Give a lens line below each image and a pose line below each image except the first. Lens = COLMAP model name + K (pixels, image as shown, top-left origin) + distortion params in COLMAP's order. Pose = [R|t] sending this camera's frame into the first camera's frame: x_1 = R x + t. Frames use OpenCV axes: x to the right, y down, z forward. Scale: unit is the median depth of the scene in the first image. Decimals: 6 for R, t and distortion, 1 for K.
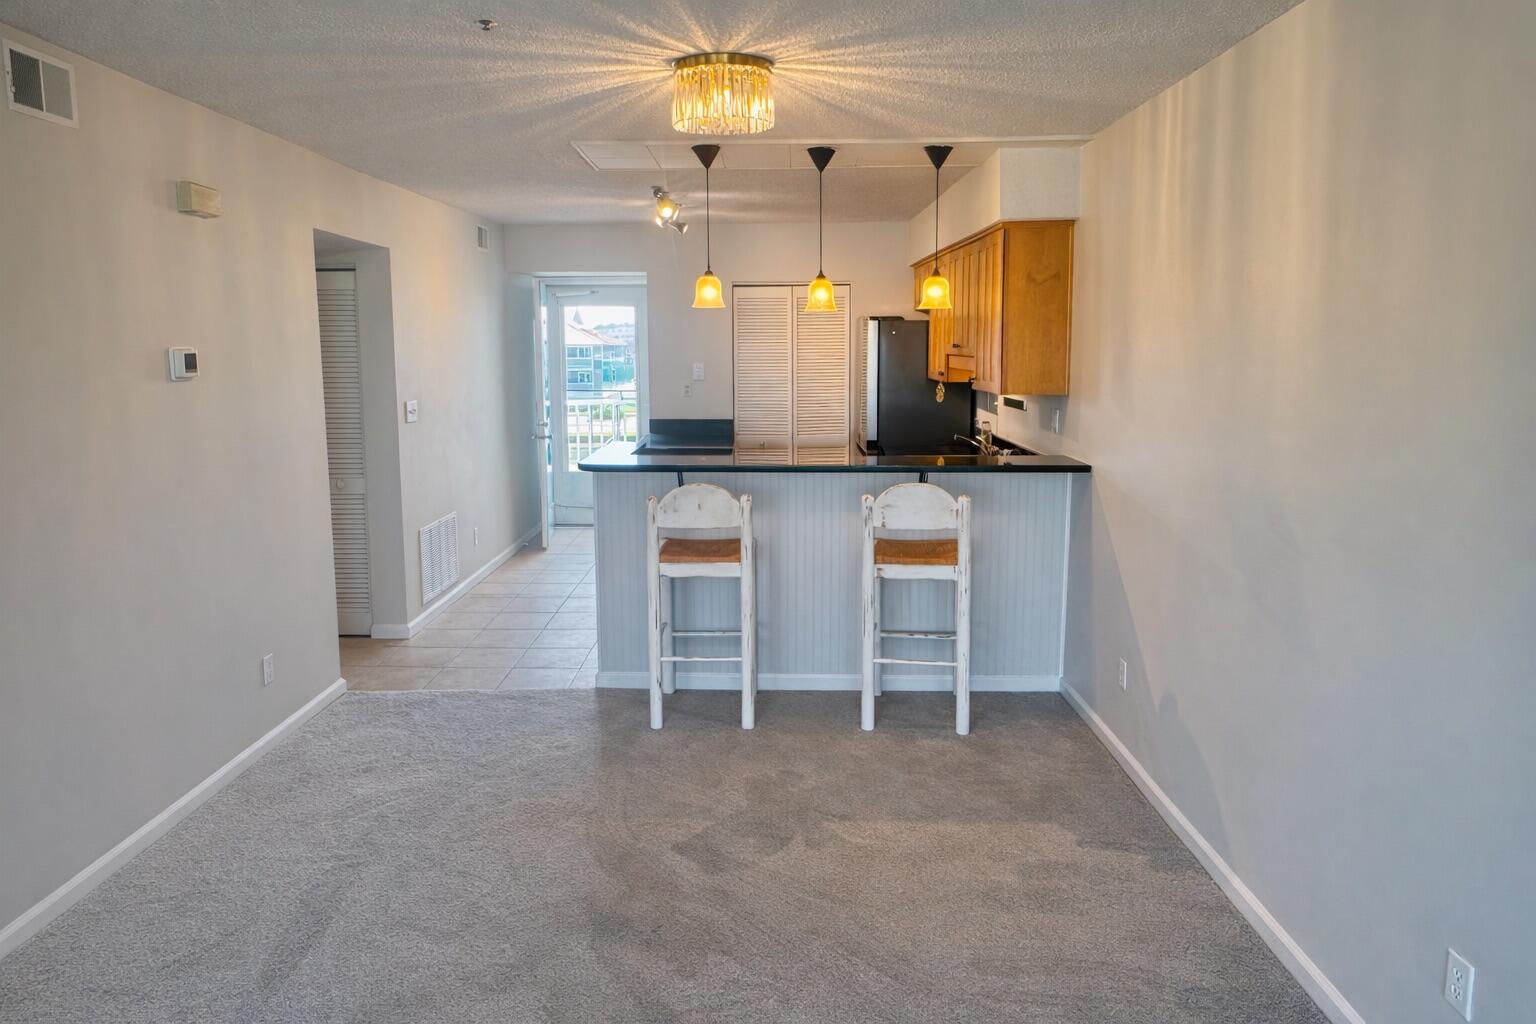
lens RADIAL K [[1124.6, 0, 768.0], [0, 1124.6, 512.0], [0, 0, 1]] dist [-0.195344, -0.000116]
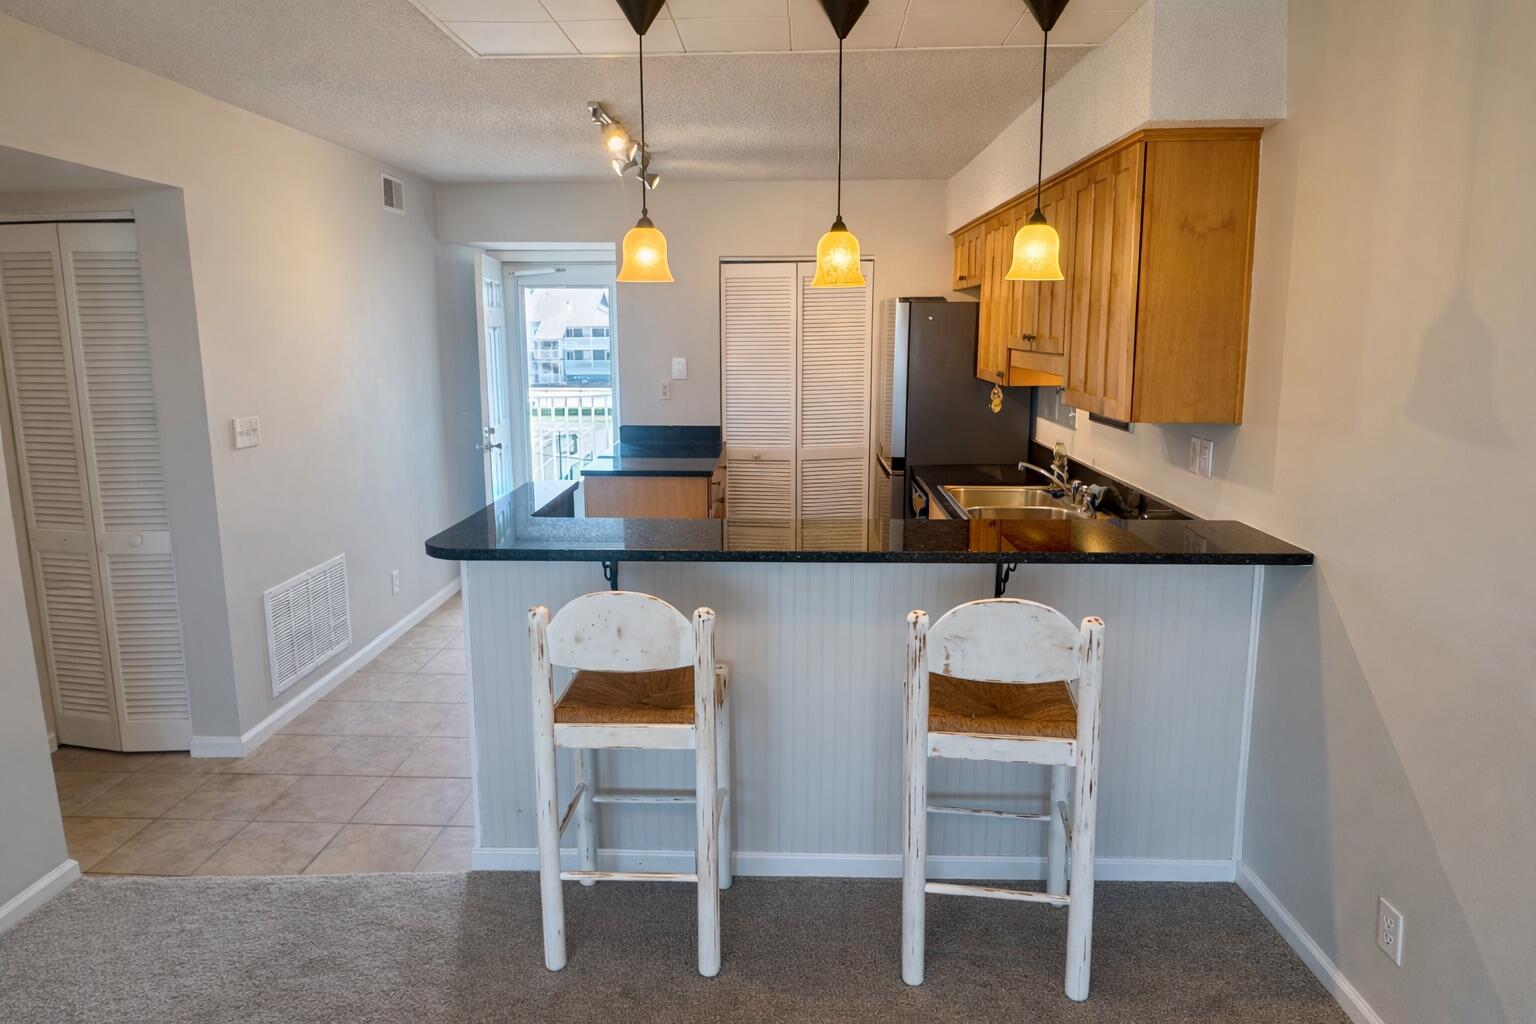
lens RADIAL K [[1024.6, 0, 705.4], [0, 1024.6, 512.7], [0, 0, 1]] dist [-0.094747, 0.000803]
pose [[0.997348, 0.009229, -0.072192, 0.015036], [-0.006872, 0.999437, 0.032835, -0.066467], [0.072455, -0.032251, 0.996850, 0.392563]]
